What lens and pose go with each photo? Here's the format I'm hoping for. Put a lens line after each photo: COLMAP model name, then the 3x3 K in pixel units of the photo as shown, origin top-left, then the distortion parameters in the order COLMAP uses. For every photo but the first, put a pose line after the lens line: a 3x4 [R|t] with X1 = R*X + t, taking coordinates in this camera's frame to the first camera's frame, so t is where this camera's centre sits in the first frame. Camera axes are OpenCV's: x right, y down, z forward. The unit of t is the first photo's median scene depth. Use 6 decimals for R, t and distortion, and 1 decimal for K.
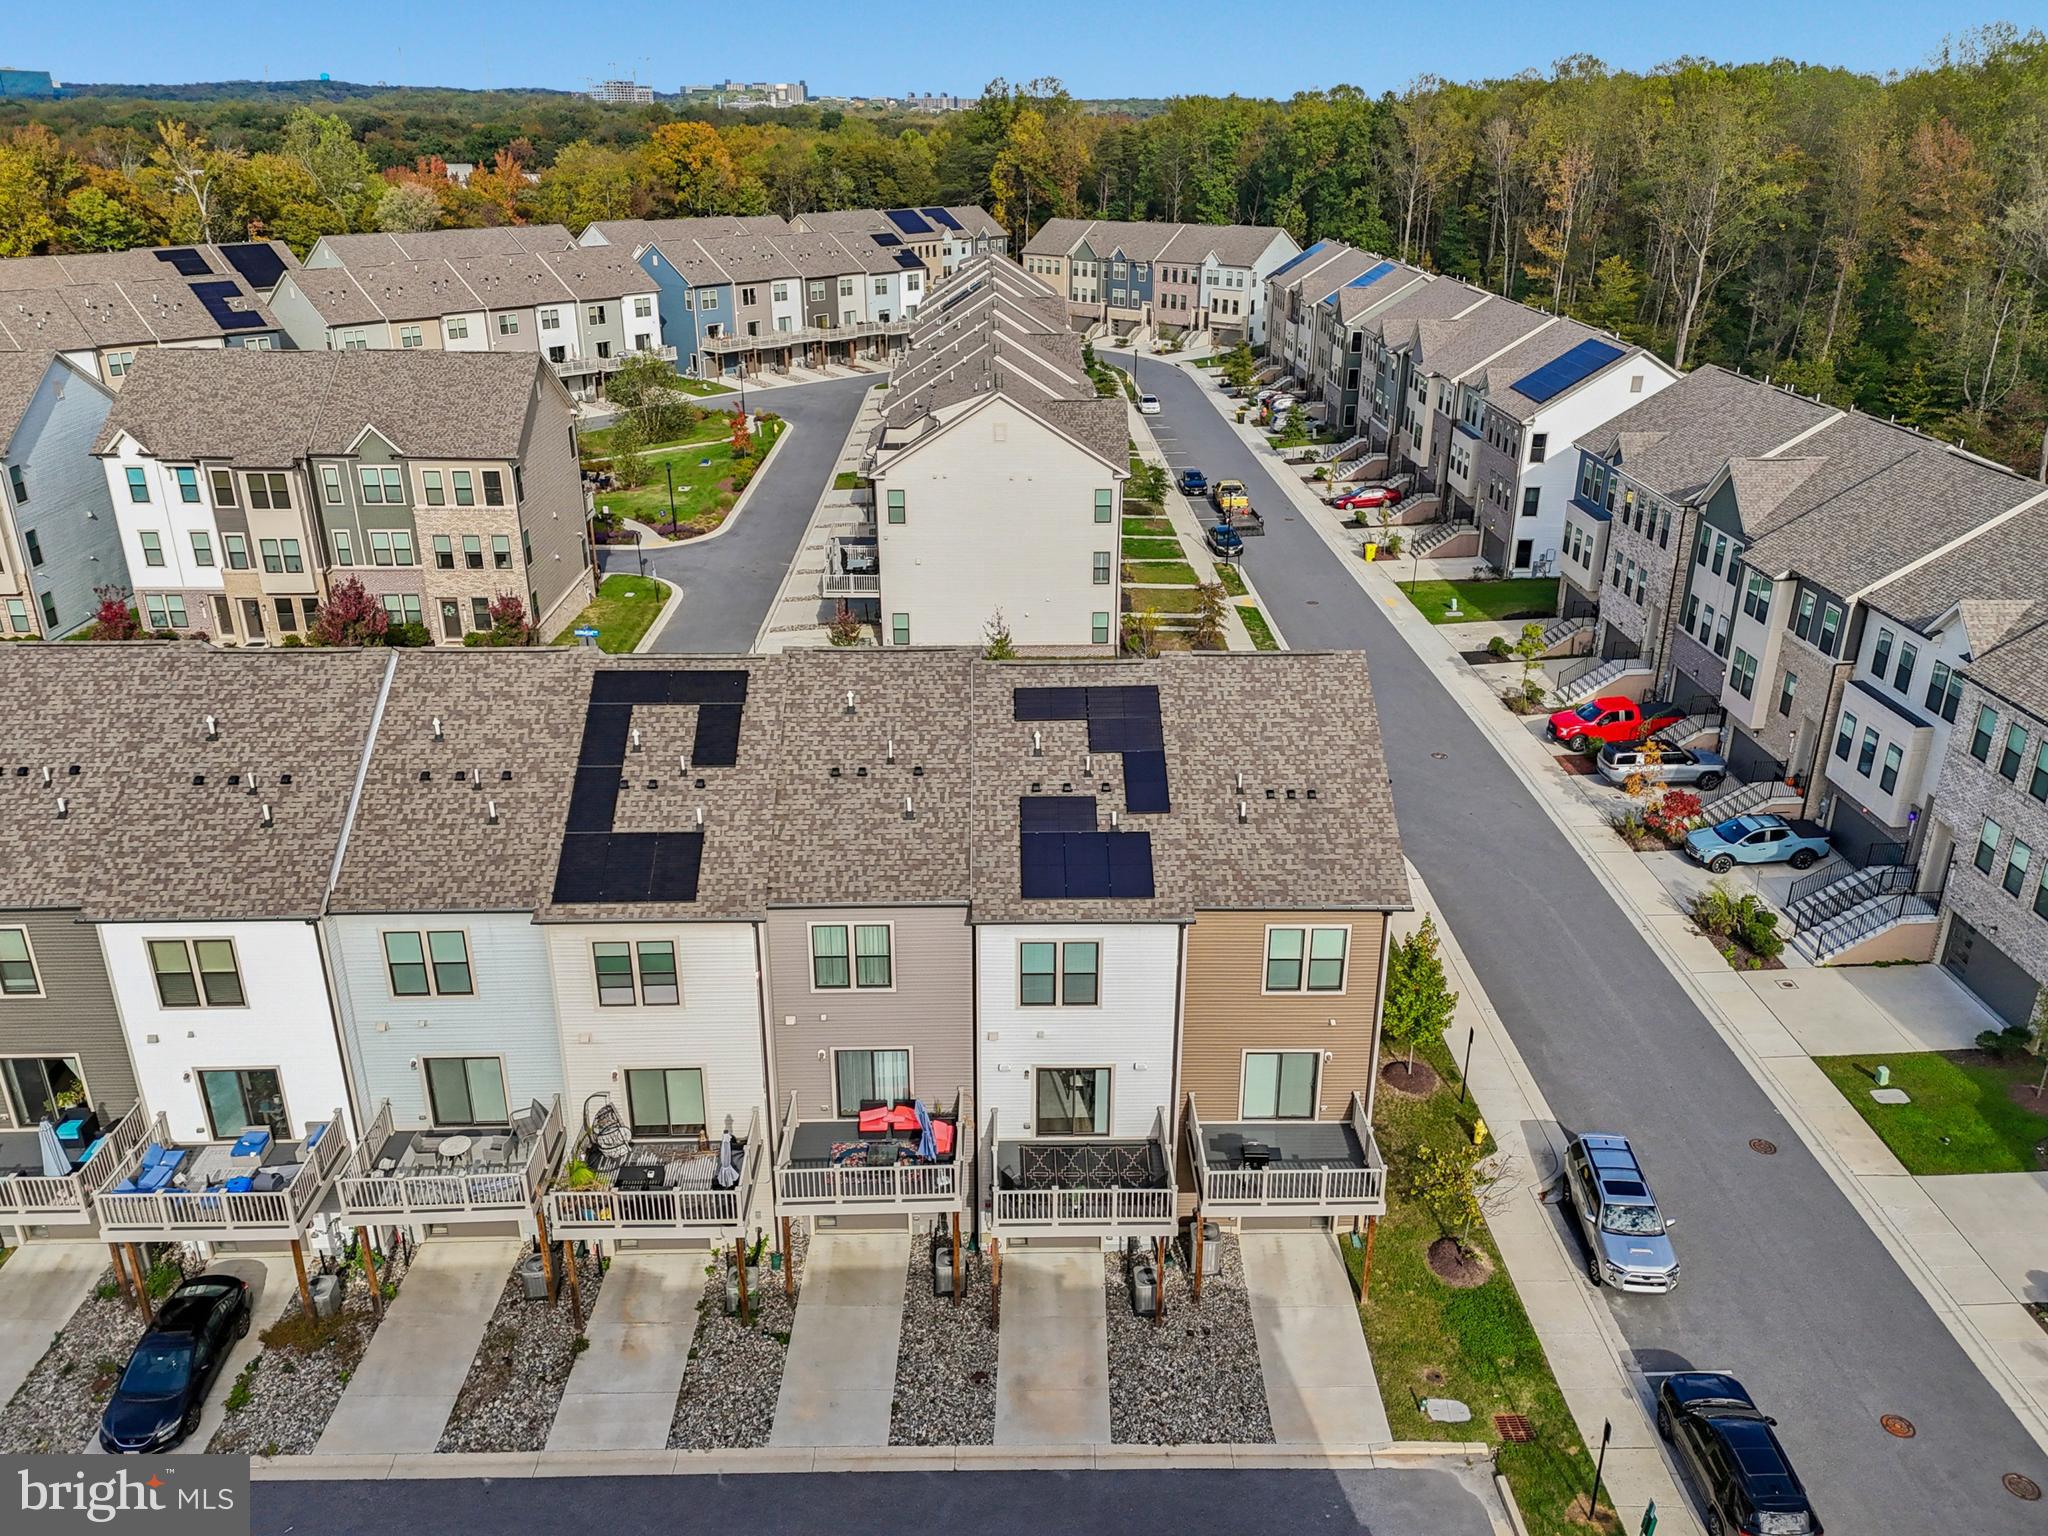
lens RADIAL K [[1526.6, 0, 1024.0], [0, 1526.6, 768.0], [0, 0, 1]] dist [0.069353, -0.075332]
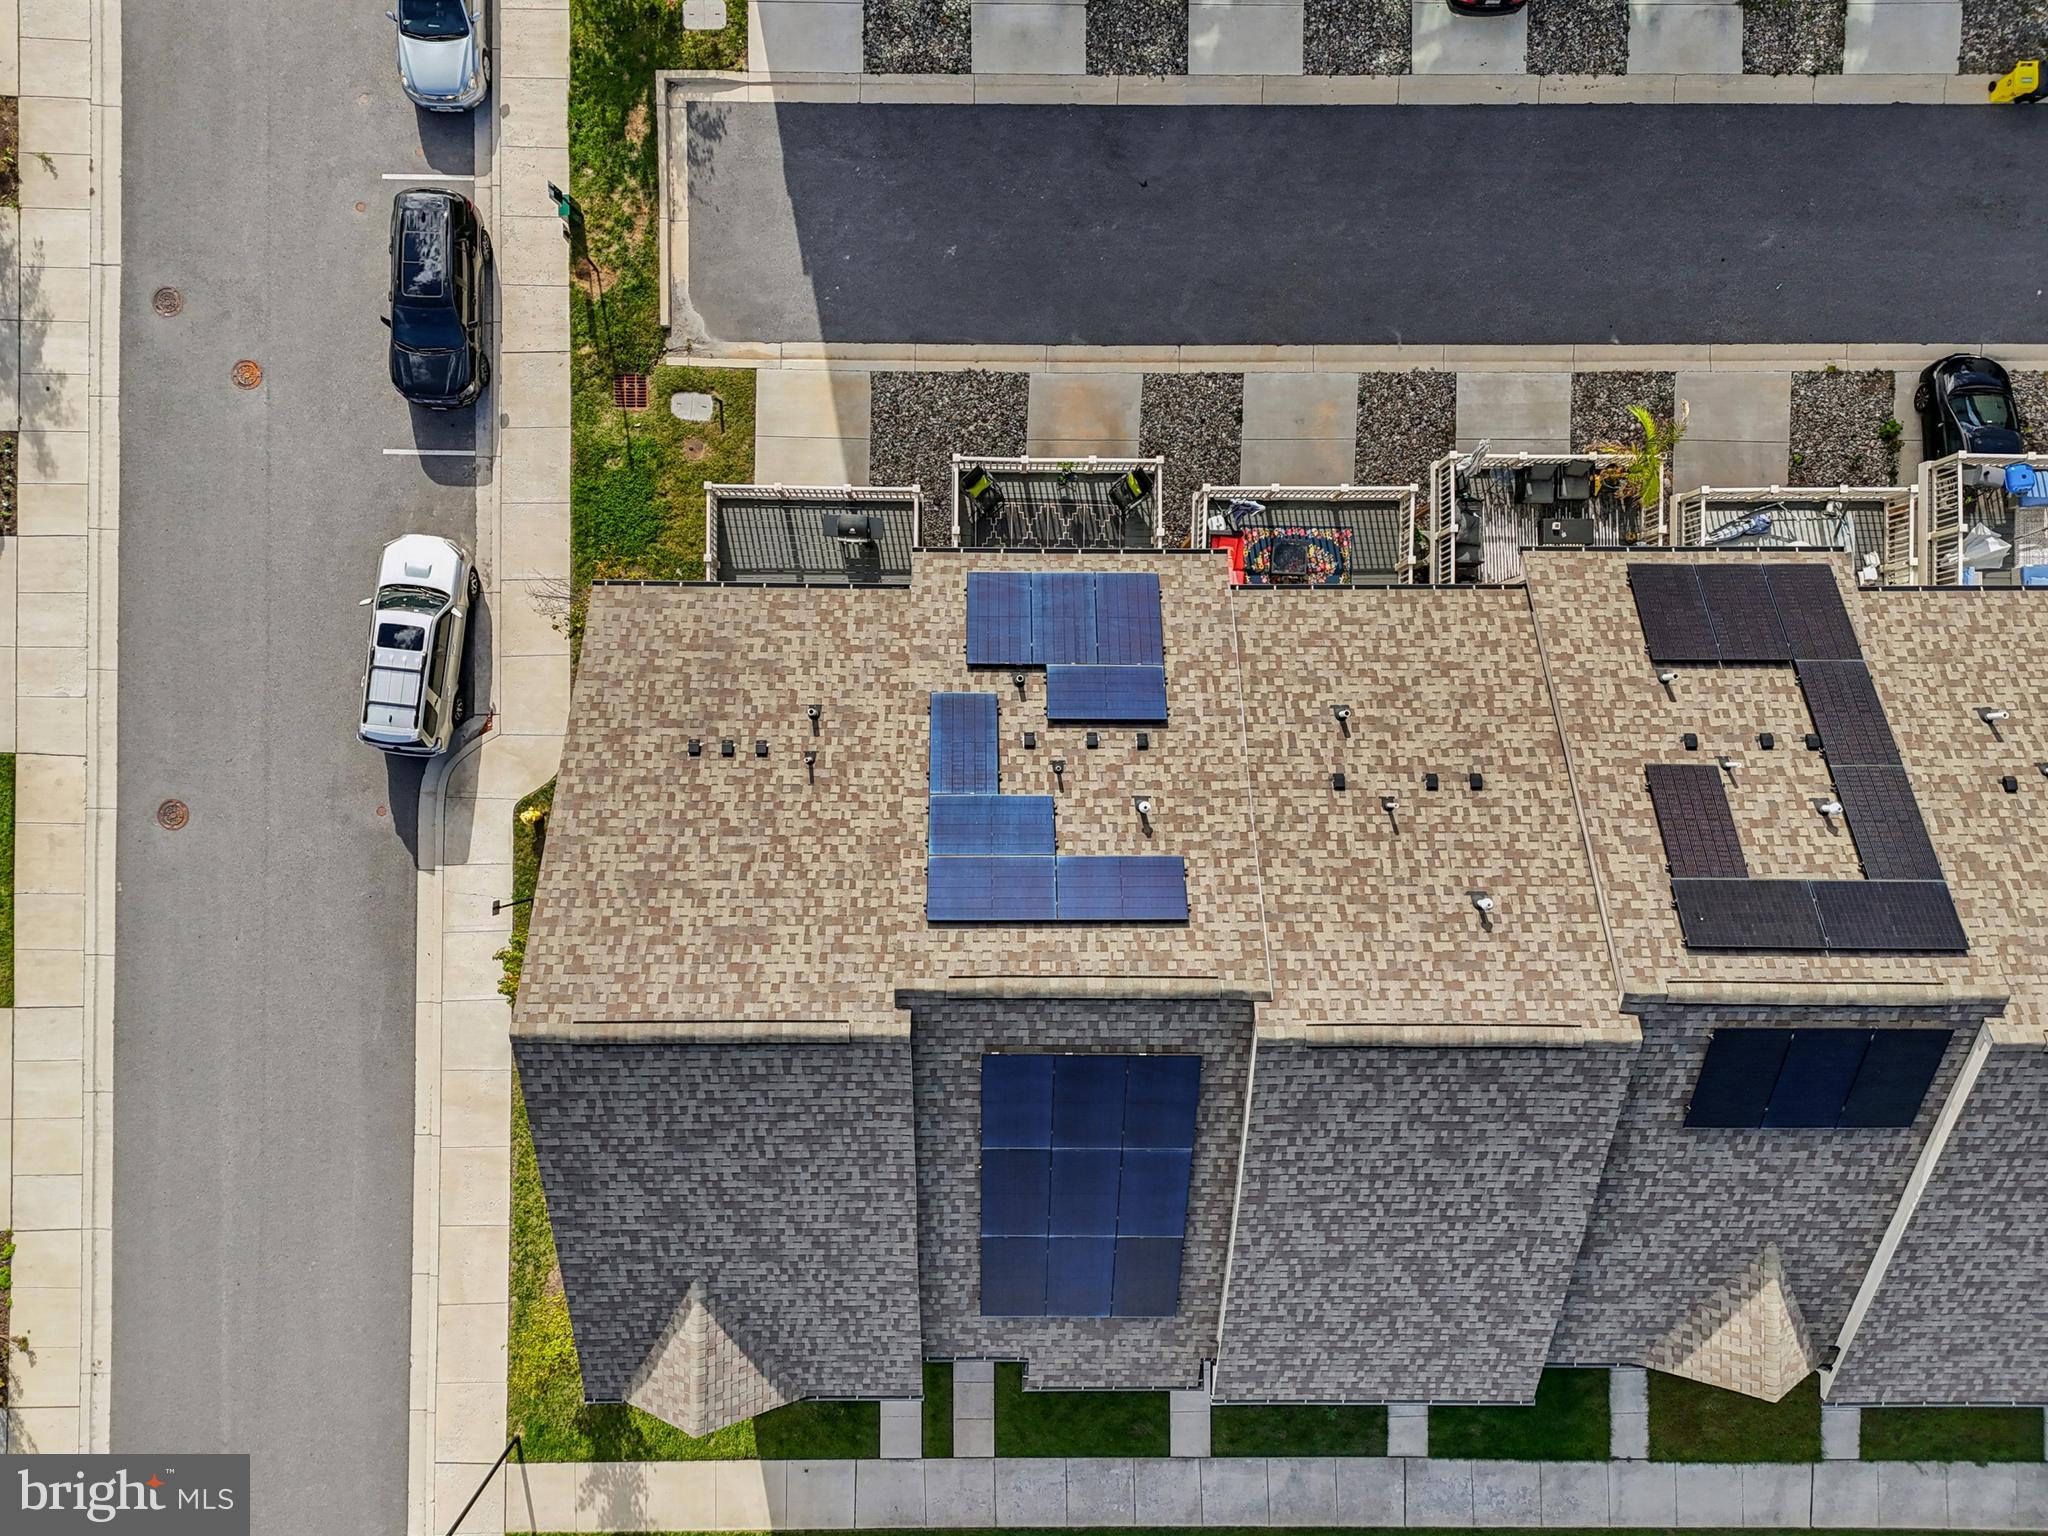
lens RADIAL K [[1497.2, 0, 1024.0], [0, 1497.2, 768.0], [0, 0, 1]] dist [0.073095, -0.079167]
pose [[-0.999430, -0.025756, -0.021844, 0.072930], [-0.009840, -0.396653, 0.917916, -0.576347], [-0.032306, 0.917607, 0.396173, 0.811934]]
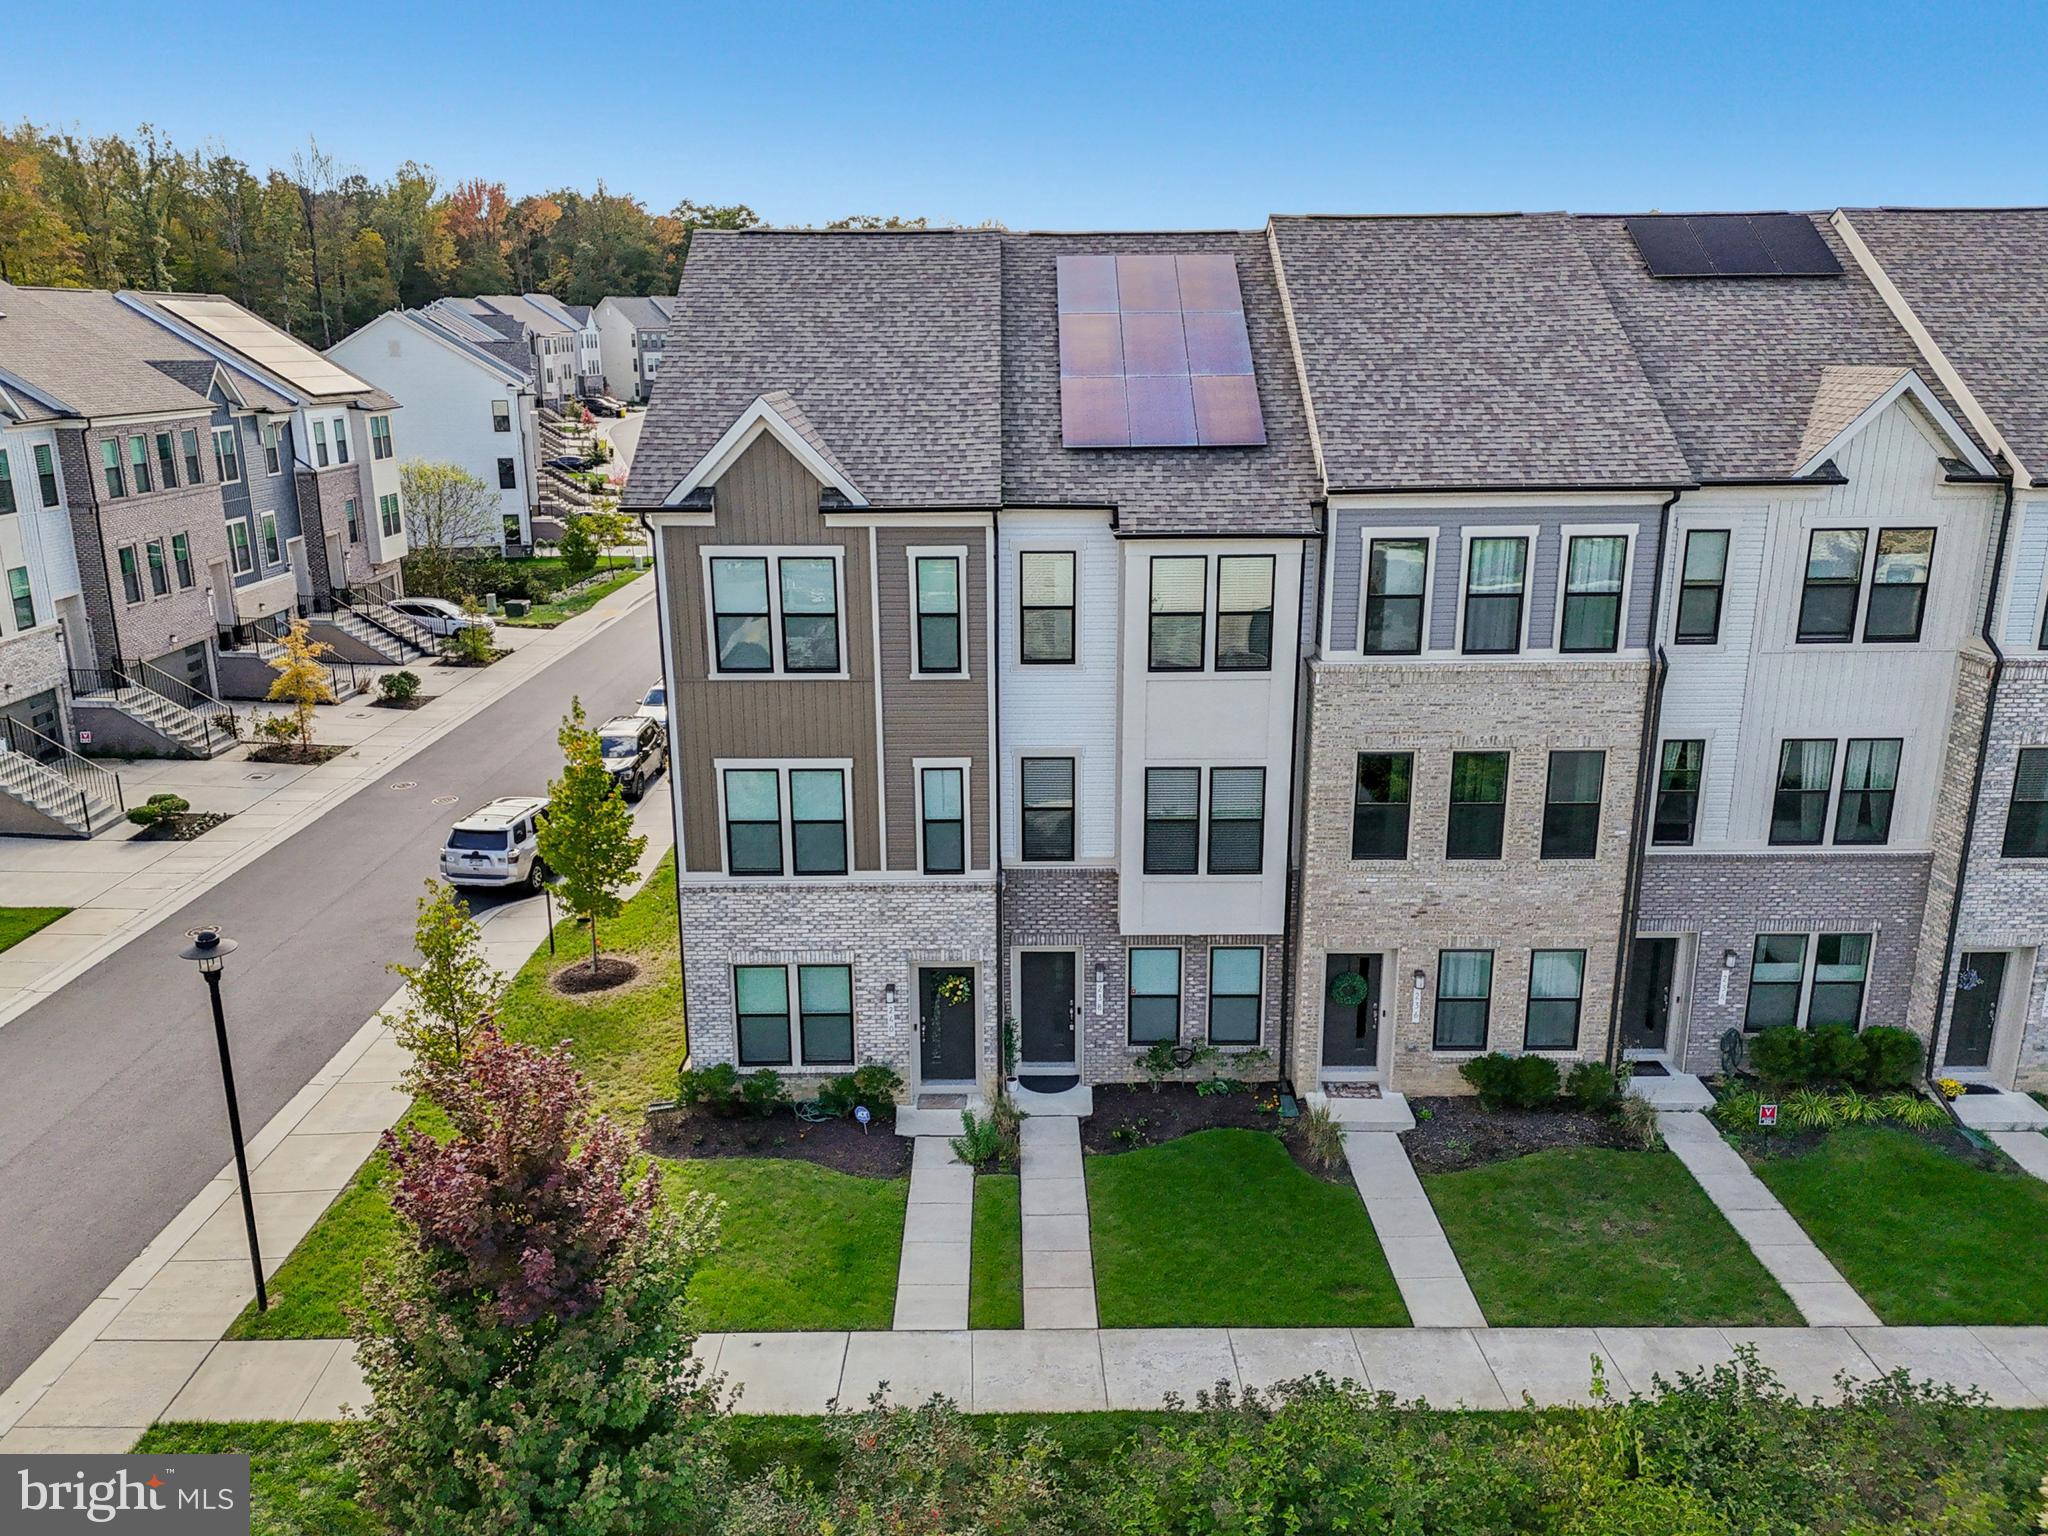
lens RADIAL K [[1526.6, 0, 1024.0], [0, 1526.6, 768.0], [0, 0, 1]] dist [0.069353, -0.075332]
pose [[-0.999855, -0.001266, 0.016989, 0.076682], [0.009808, 0.772610, 0.634805, -0.357291], [-0.013929, 0.634880, -0.772485, 1.932965]]
